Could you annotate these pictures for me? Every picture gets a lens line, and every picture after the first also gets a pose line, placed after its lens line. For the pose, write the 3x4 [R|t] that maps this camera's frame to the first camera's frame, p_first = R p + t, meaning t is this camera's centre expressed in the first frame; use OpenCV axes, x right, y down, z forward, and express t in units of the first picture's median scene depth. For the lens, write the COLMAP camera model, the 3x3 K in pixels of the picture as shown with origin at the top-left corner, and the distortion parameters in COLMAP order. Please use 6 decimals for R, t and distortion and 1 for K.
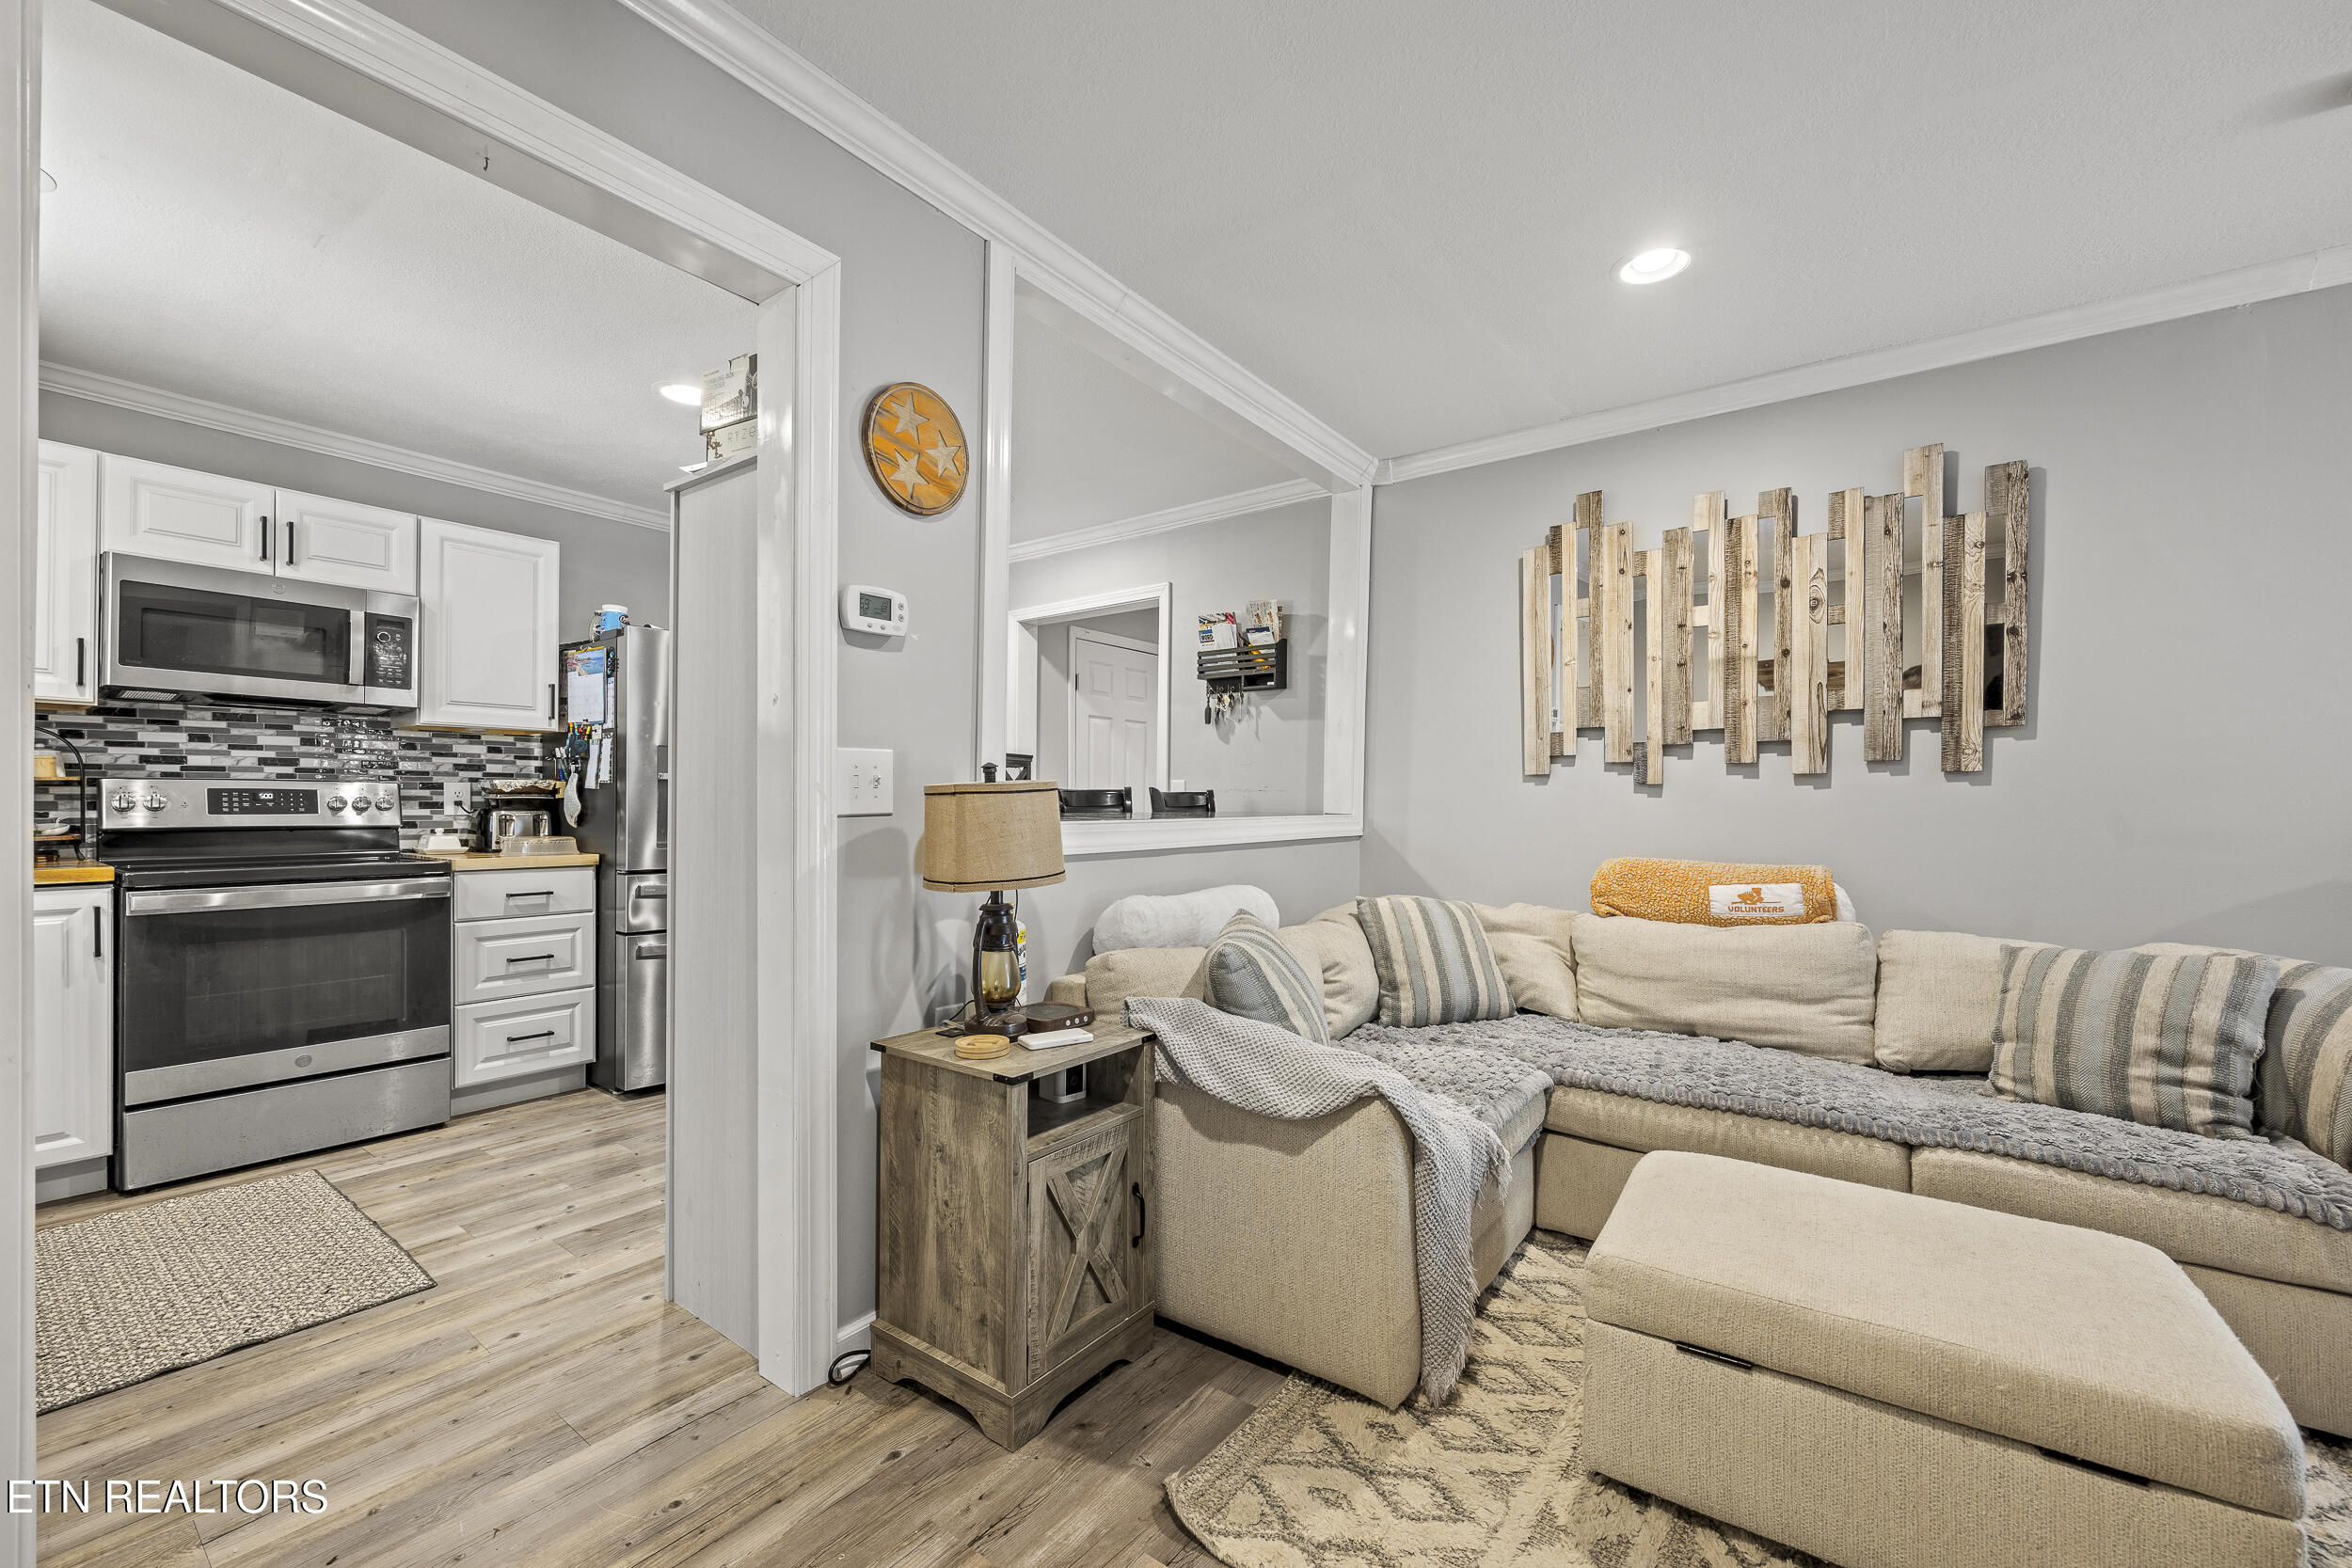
lens RADIAL K [[949.7, 0, 1186.2], [0, 949.7, 801.6], [0, 0, 1]] dist [-0.005831, 0.001064]
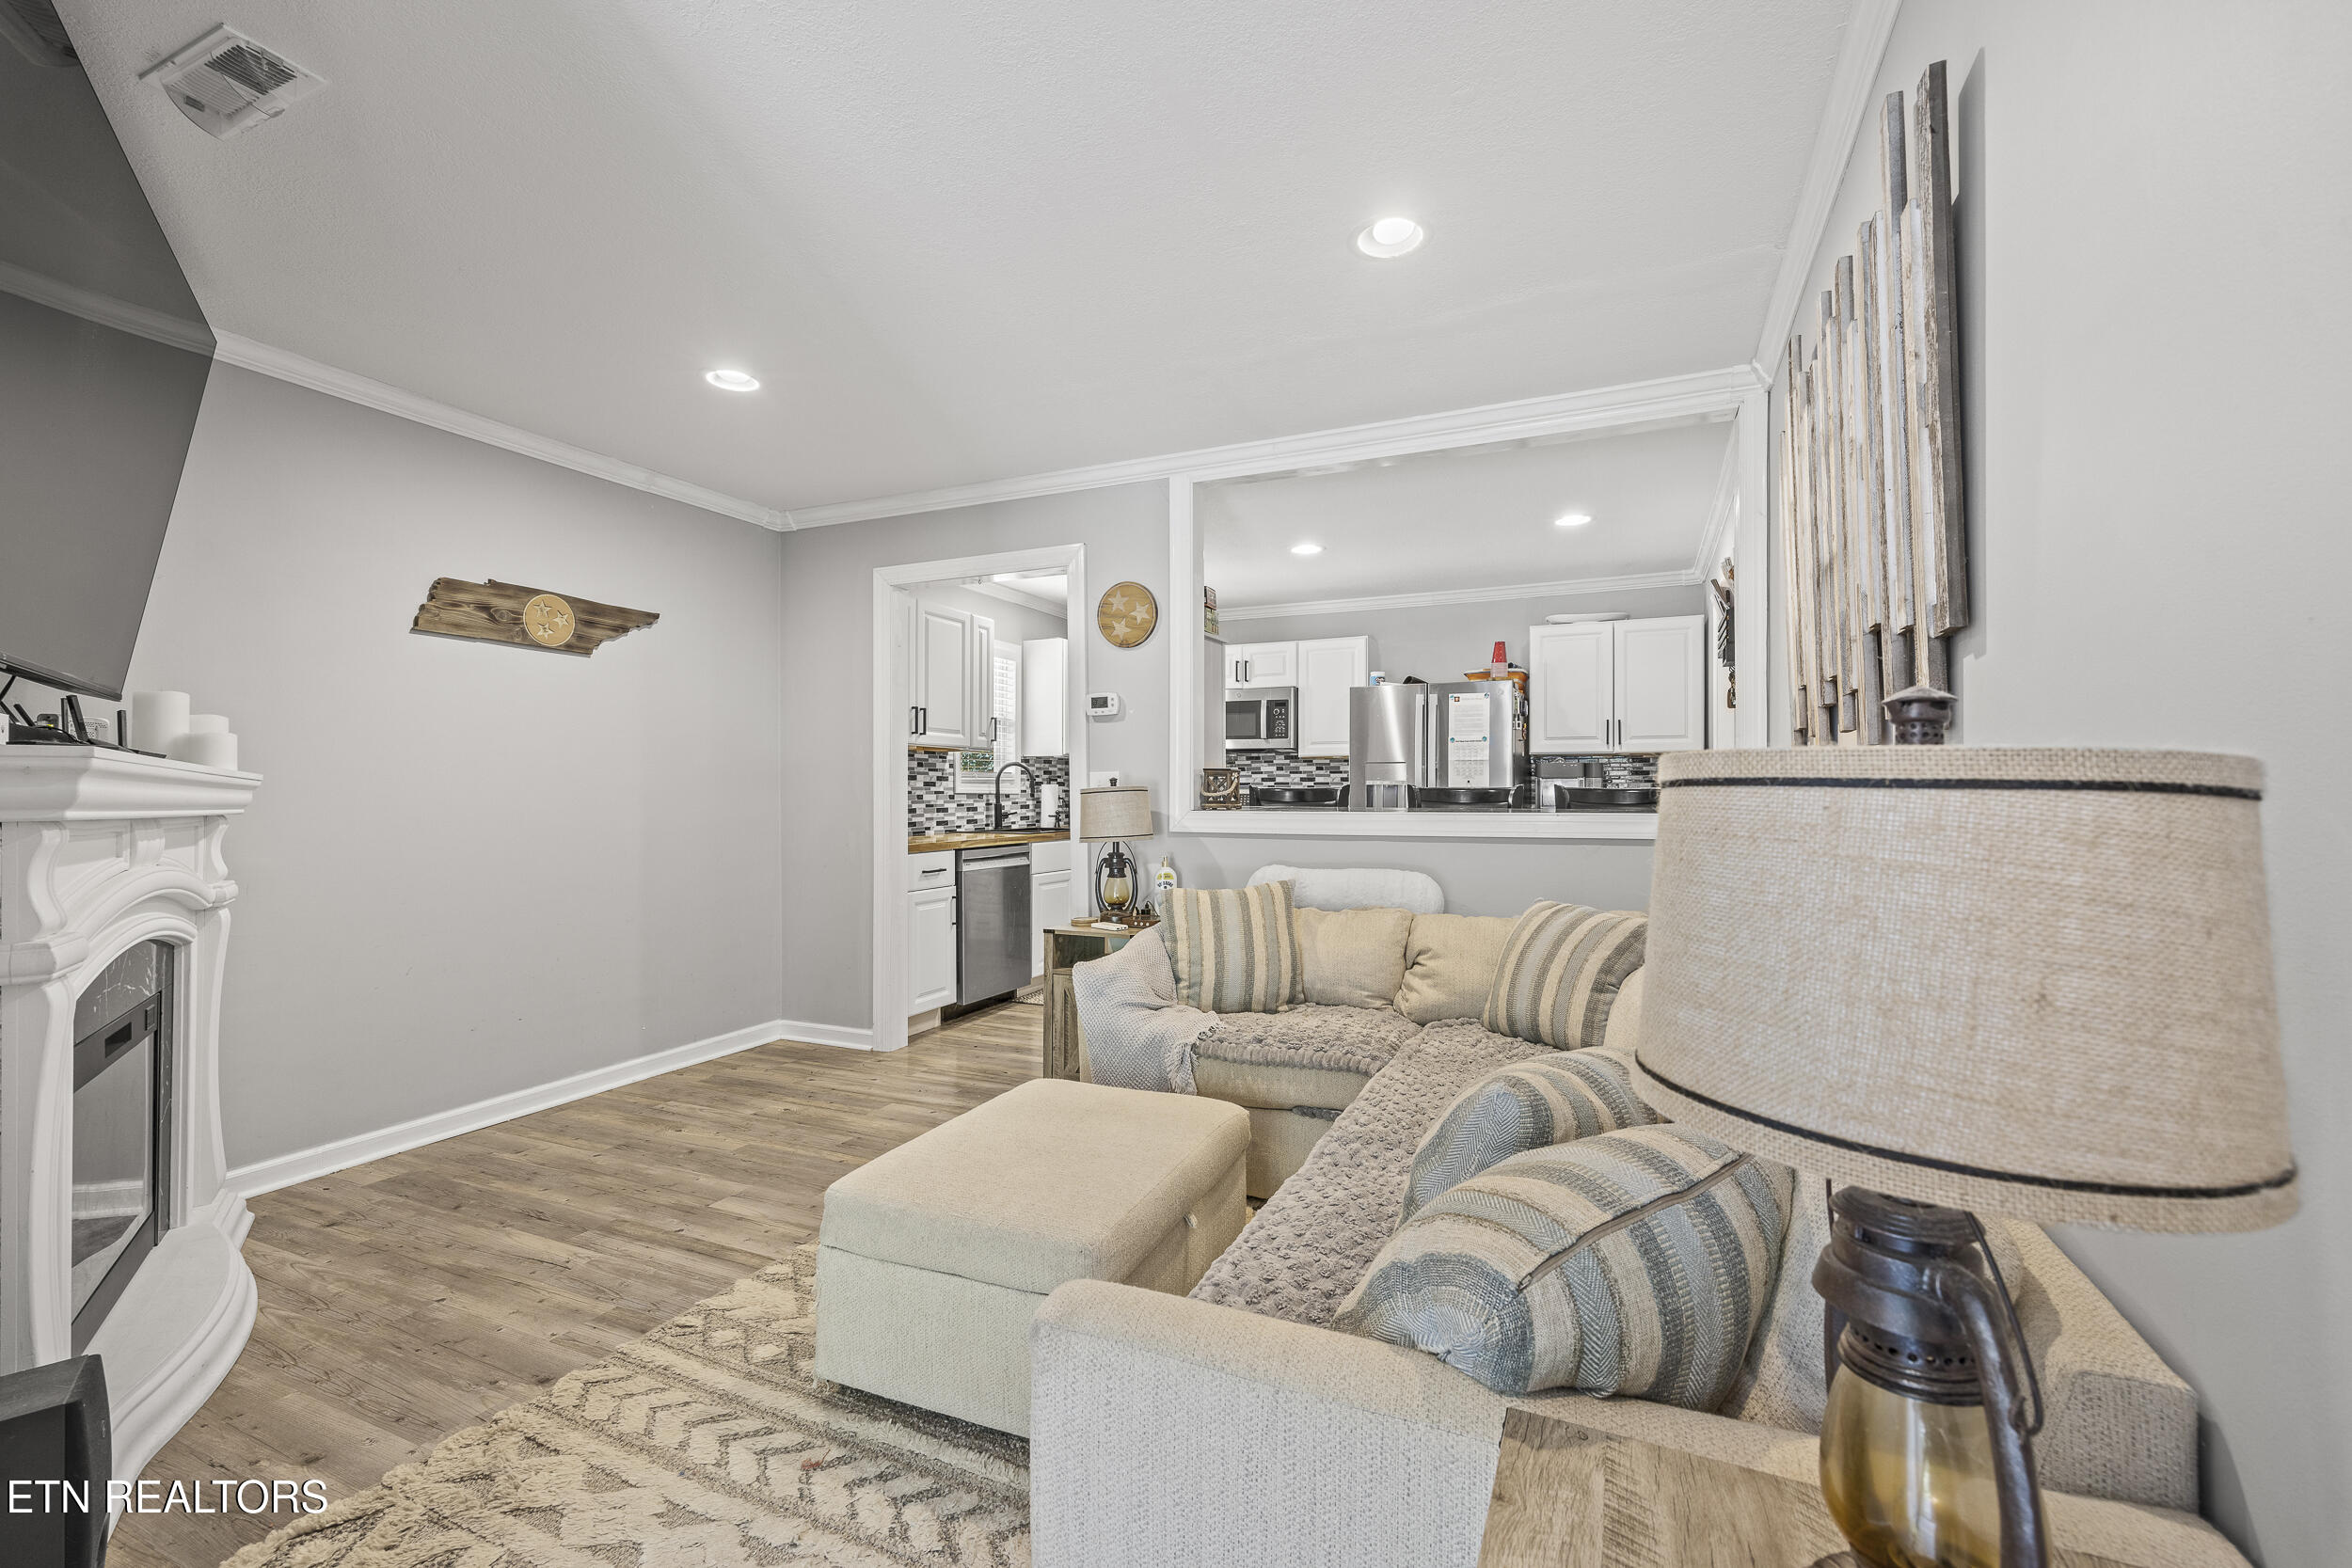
lens RADIAL K [[949.7, 0, 1174.7], [0, 949.7, 784.0], [0, 0, 1]] dist [-0.005831, 0.001064]
pose [[0.212837, -0.017458, -0.976932, 1.544489], [-0.000471, 0.999838, -0.017970, 0.005041], [0.977088, 0.004285, 0.212795, 0.661428]]
